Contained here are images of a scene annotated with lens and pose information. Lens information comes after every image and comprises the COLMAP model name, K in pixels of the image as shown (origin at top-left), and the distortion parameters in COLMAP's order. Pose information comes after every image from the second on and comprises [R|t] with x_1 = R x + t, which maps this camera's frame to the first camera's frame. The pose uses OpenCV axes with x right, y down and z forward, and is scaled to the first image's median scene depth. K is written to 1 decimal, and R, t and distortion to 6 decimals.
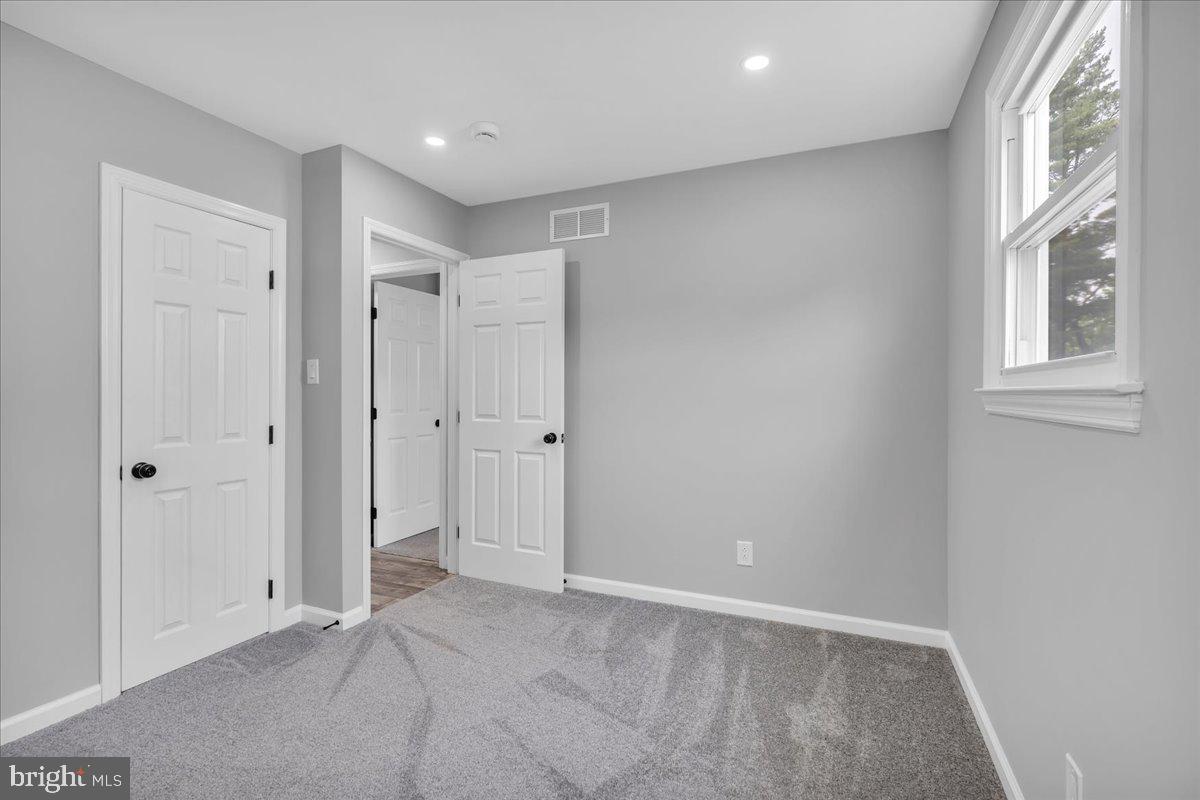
lens RADIAL K [[548.6, 0, 598.6], [0, 548.6, 396.3], [0, 0, 1]] dist [-0.002003, 0.000740]
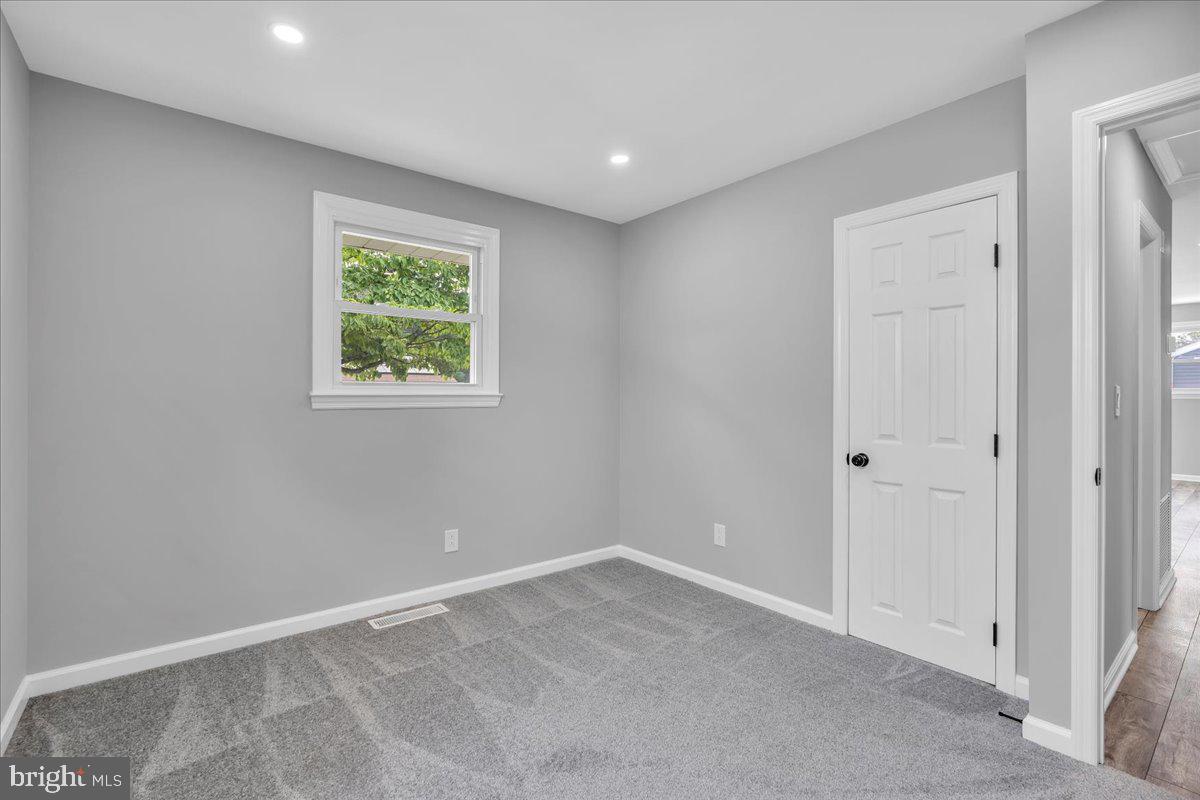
lens RADIAL K [[548.6, 0, 598.6], [0, 548.6, 396.3], [0, 0, 1]] dist [-0.002003, 0.000740]
pose [[-0.461887, 0.003236, -0.886933, 0.447497], [0.000577, 0.999994, 0.003347, -0.006832], [0.886939, 0.001034, -0.461886, 0.959338]]
